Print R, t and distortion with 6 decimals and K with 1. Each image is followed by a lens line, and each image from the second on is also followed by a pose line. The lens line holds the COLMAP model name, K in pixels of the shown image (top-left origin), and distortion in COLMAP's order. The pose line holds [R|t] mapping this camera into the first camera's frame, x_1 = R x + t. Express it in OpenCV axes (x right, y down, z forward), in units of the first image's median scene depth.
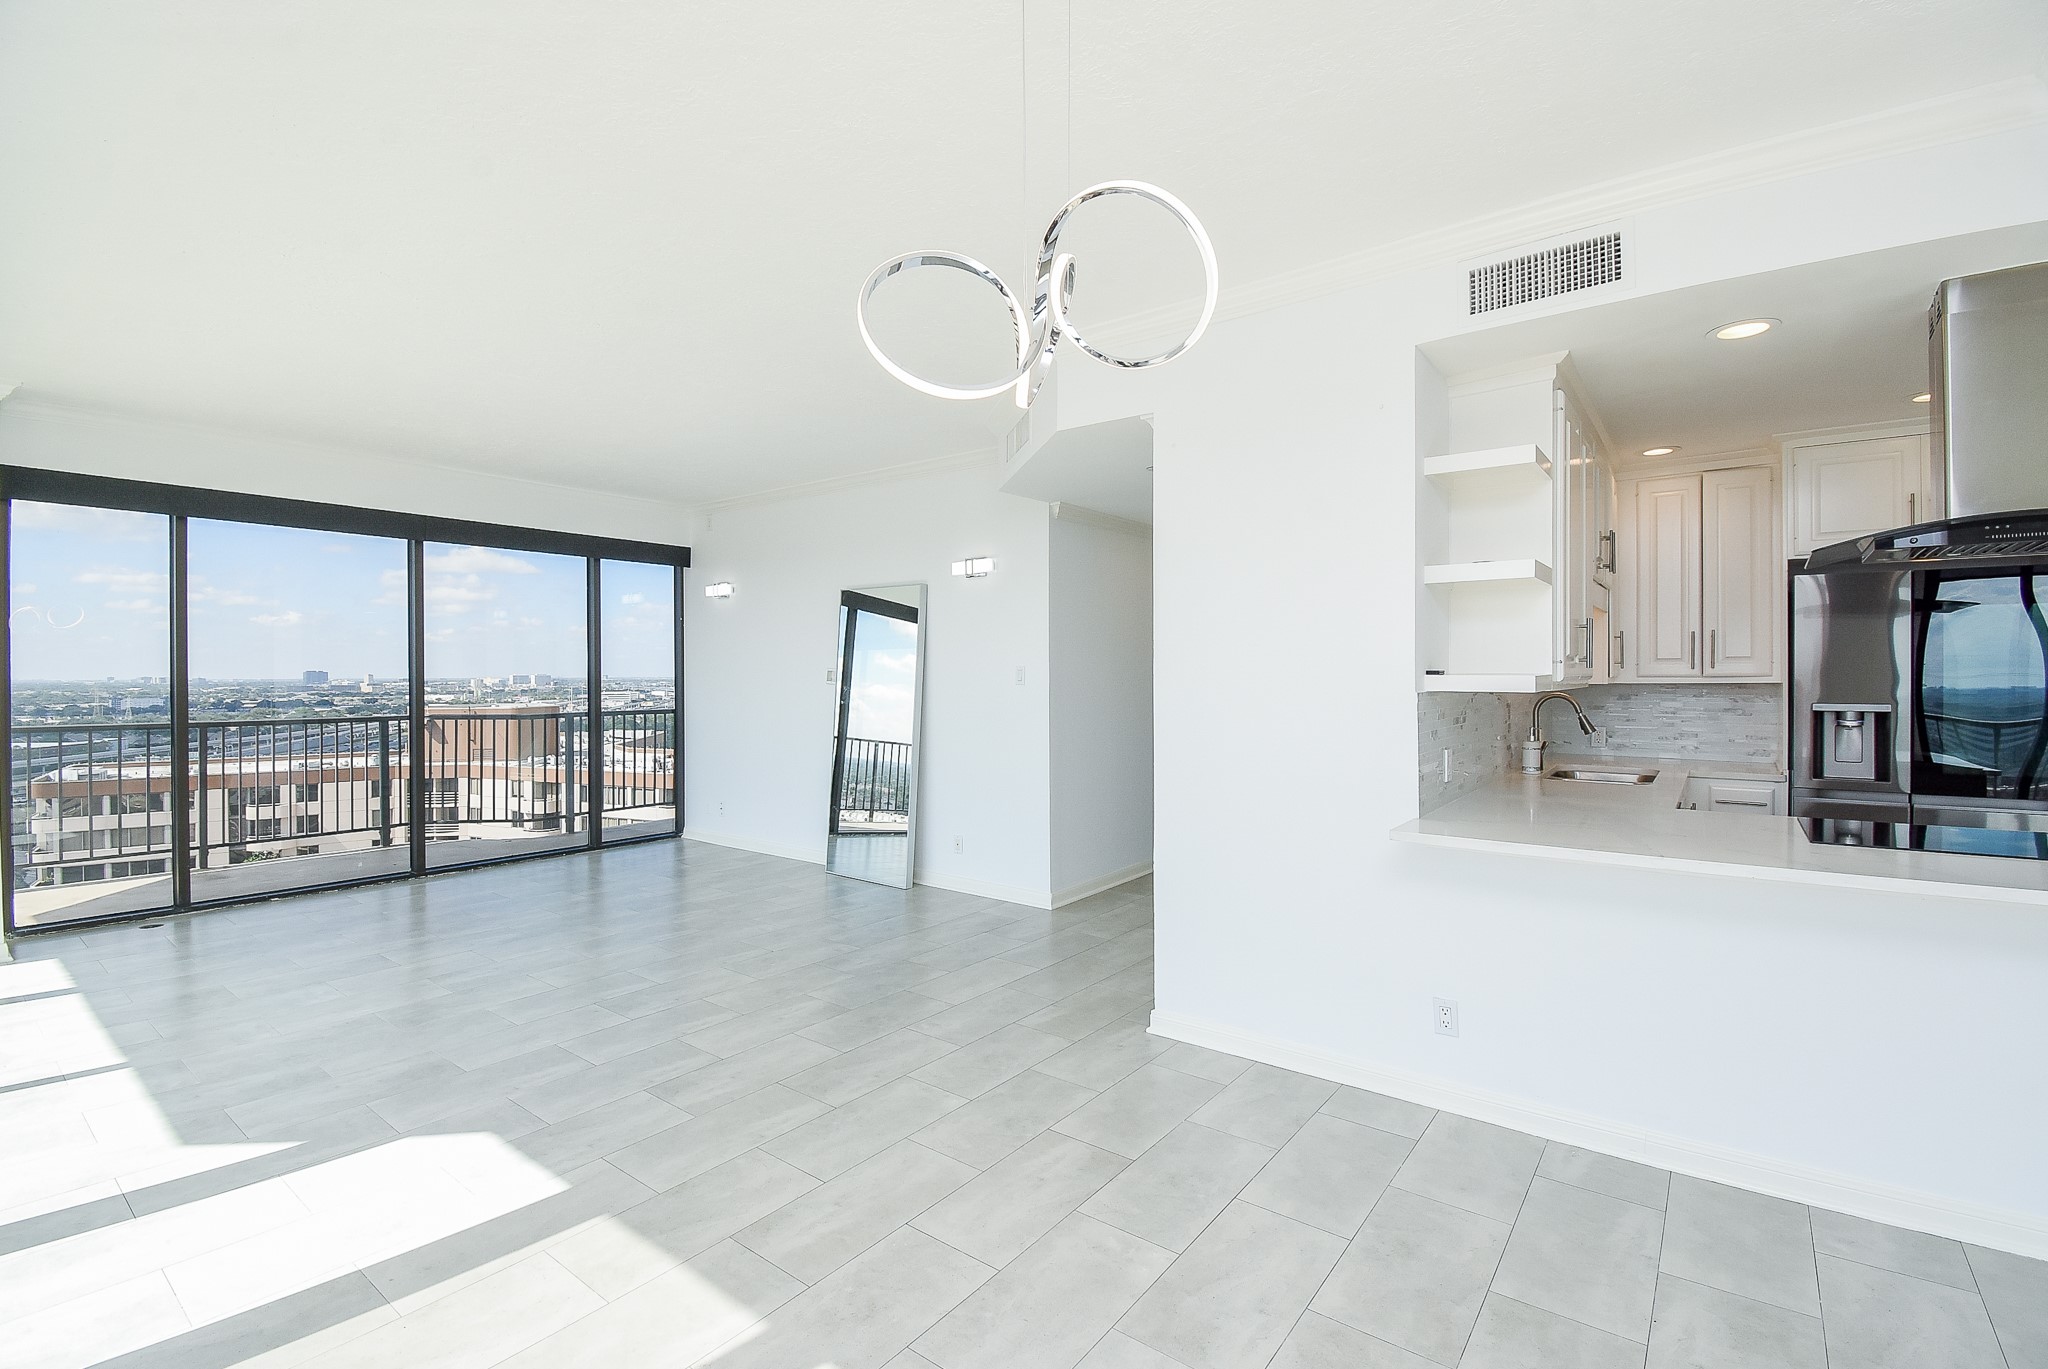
lens RADIAL K [[947.6, 0, 1019.7], [0, 947.6, 672.9], [0, 0, 1]] dist [0.015104, -0.026737]
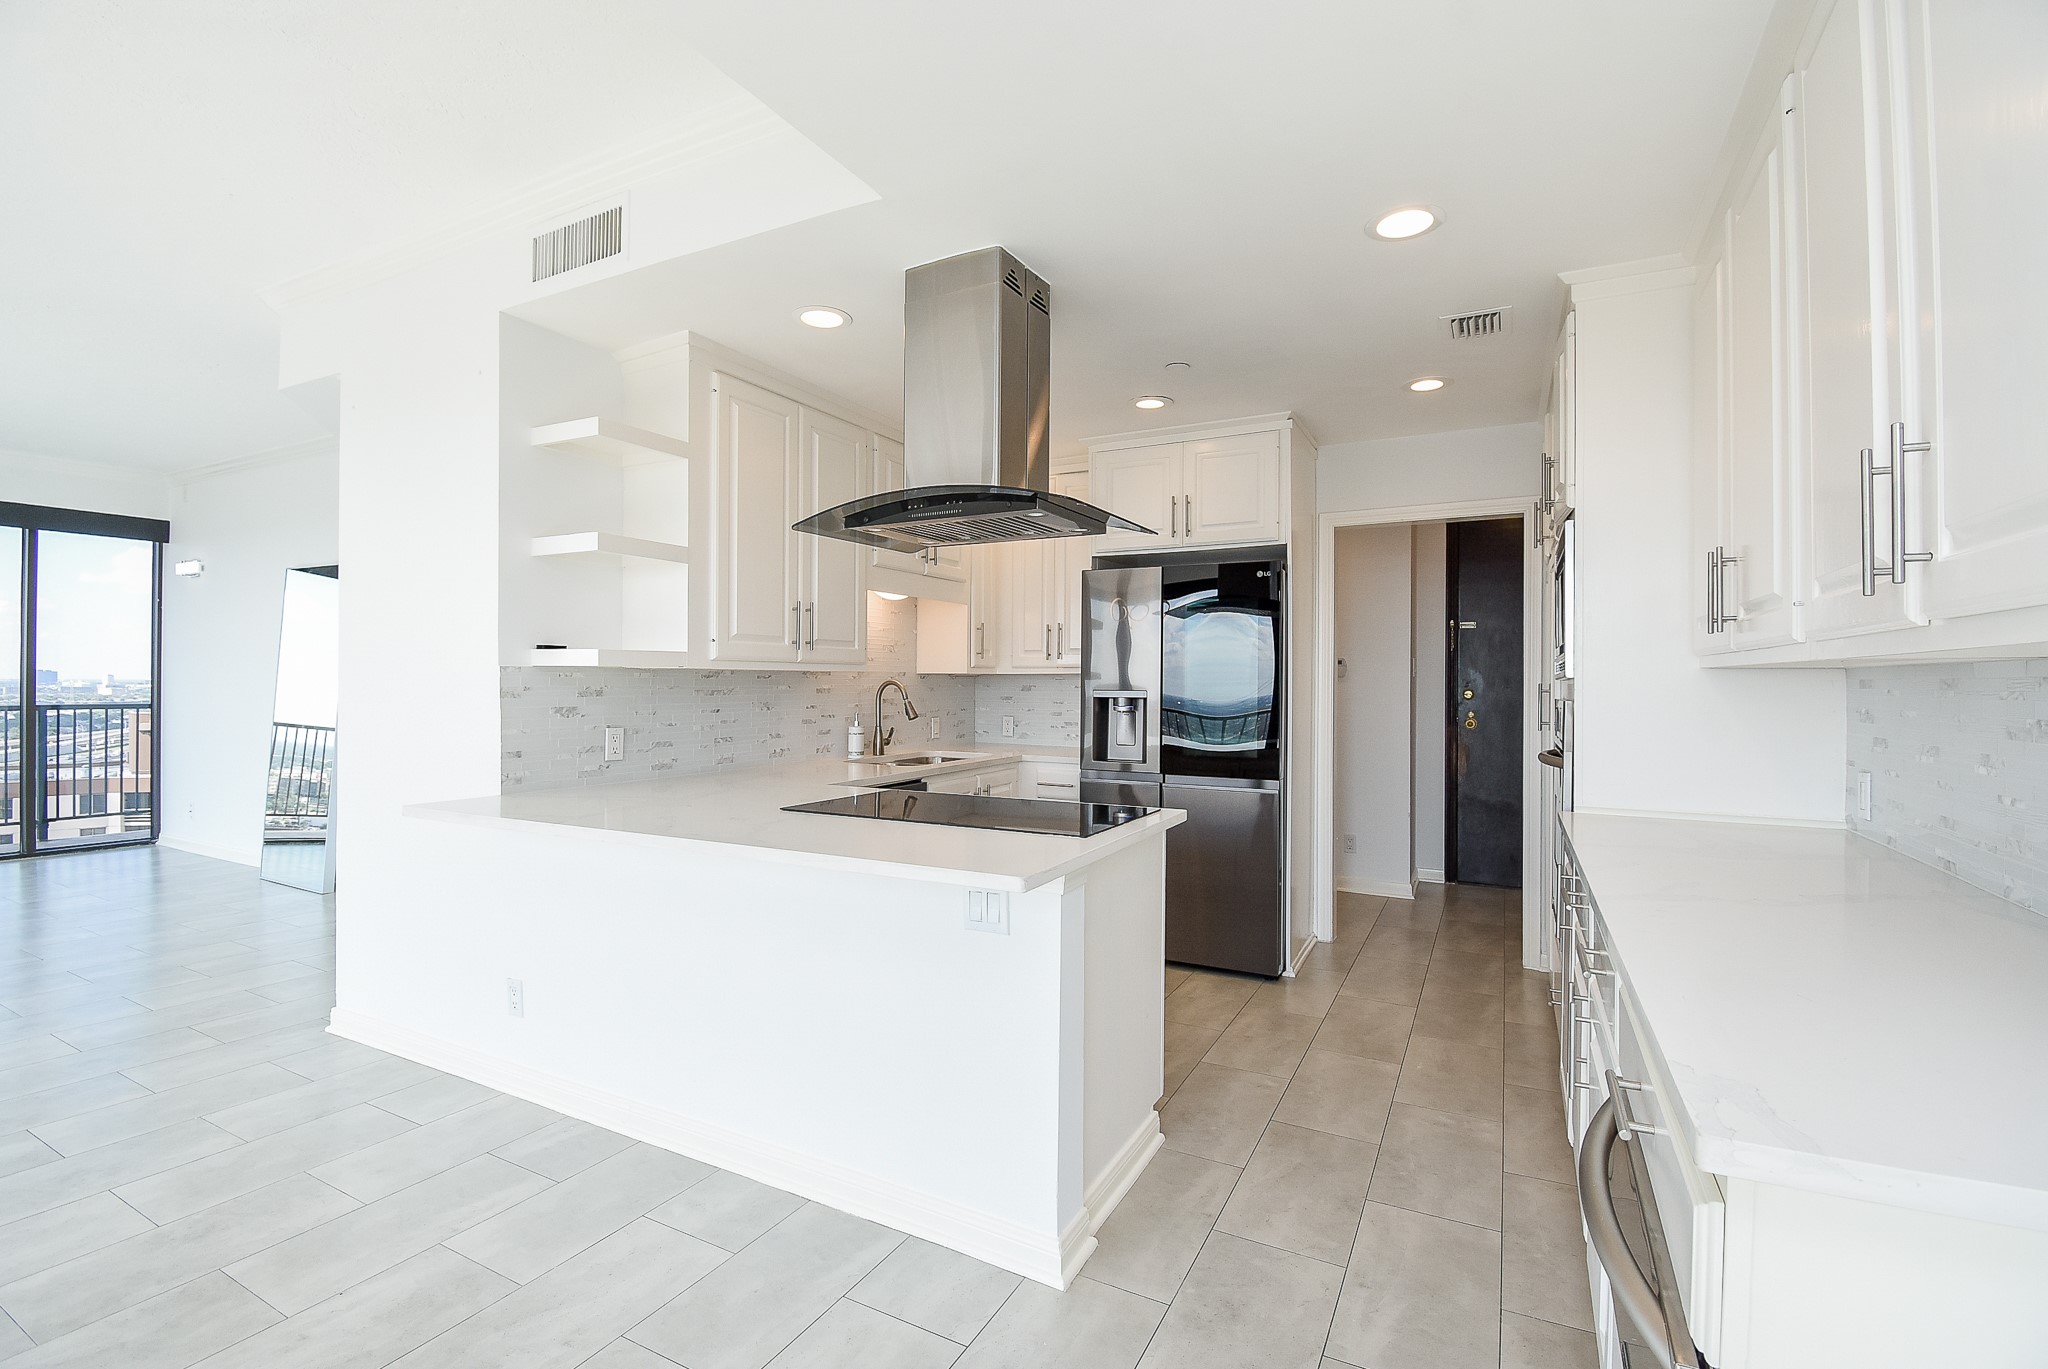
lens RADIAL K [[947.6, 0, 1019.7], [0, 947.6, 672.9], [0, 0, 1]] dist [0.015104, -0.026737]
pose [[0.982788, 0.011387, 0.184386, 0.548639], [-0.009990, 0.999914, -0.008501, 0.022133], [-0.184467, 0.006513, 0.982817, -0.041755]]
